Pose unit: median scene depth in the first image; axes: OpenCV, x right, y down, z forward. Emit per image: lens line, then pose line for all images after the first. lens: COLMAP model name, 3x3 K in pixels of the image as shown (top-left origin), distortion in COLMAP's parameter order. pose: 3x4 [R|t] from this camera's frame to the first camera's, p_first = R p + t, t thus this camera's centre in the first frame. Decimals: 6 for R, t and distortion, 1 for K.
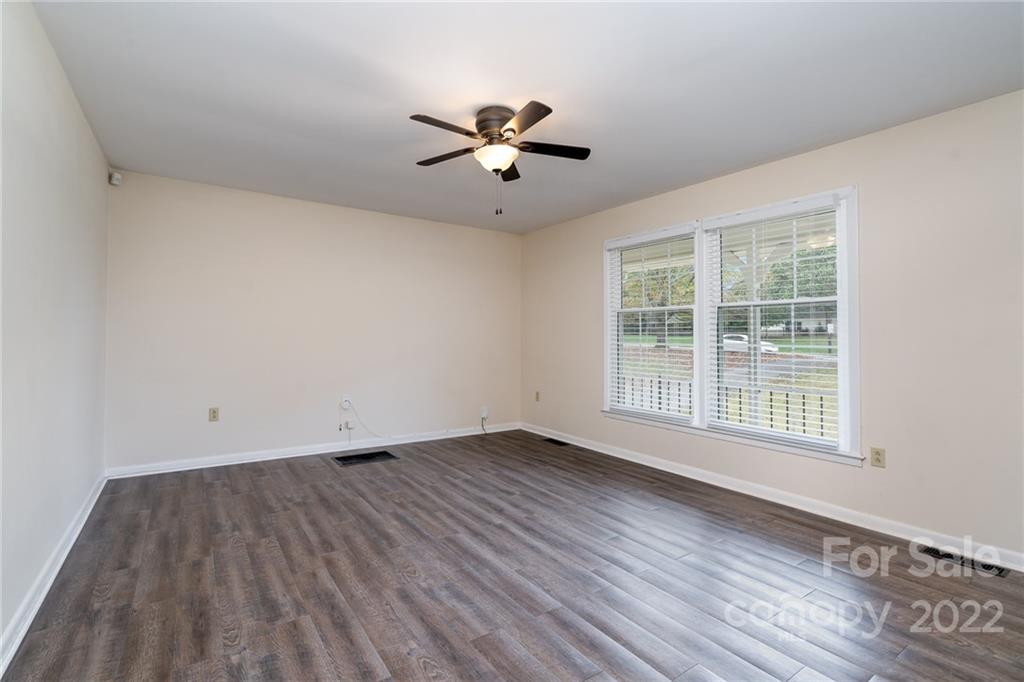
lens RADIAL K [[468.8, 0, 502.2], [0, 468.8, 333.5], [0, 0, 1]] dist [0.000183, 0.000177]
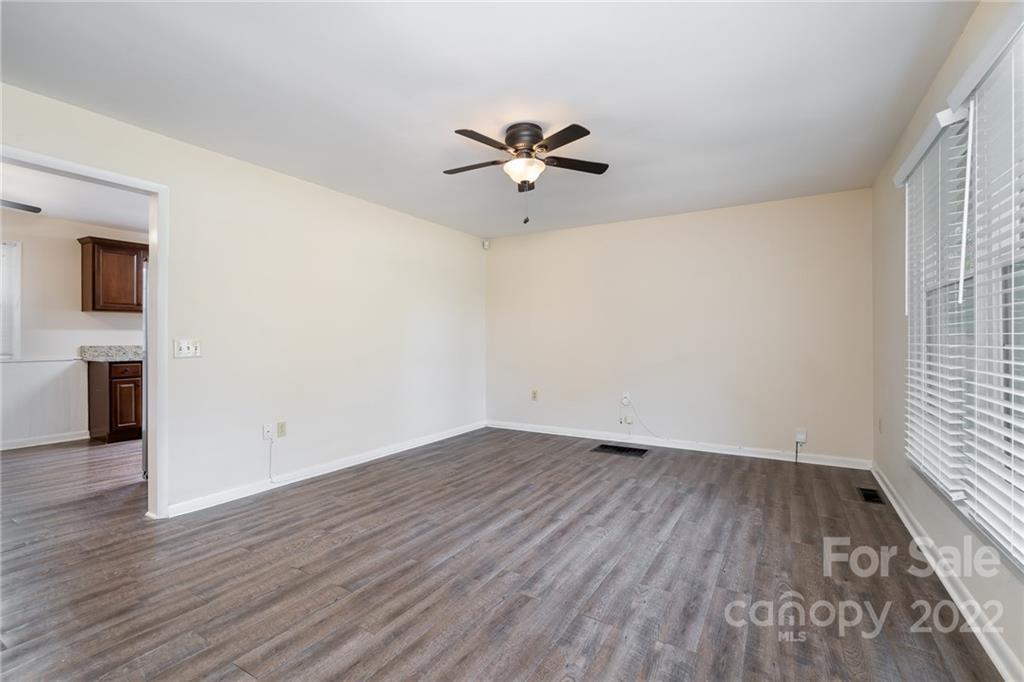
lens RADIAL K [[461.7, 0, 505.1], [0, 461.7, 341.1], [0, 0, 1]] dist [-0.001952, 0.000143]
pose [[0.420528, -0.007193, -0.907251, 0.883889], [0.015491, 0.999880, -0.000747, 0.013622], [0.907147, -0.013740, 0.420589, 0.478621]]
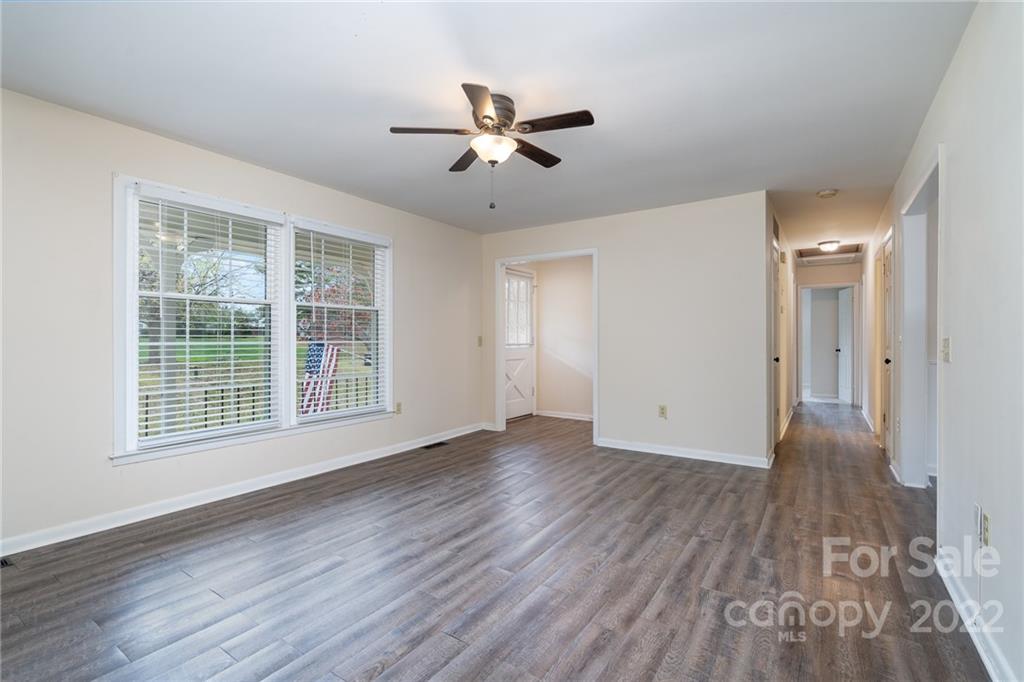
lens RADIAL K [[461.7, 0, 505.1], [0, 461.7, 341.1], [0, 0, 1]] dist [-0.001952, 0.000143]
pose [[-0.362657, -0.014097, 0.931816, -0.851632], [-0.013440, 0.999861, 0.009896, 0.006159], [-0.931826, -0.008935, -0.362796, 1.243180]]
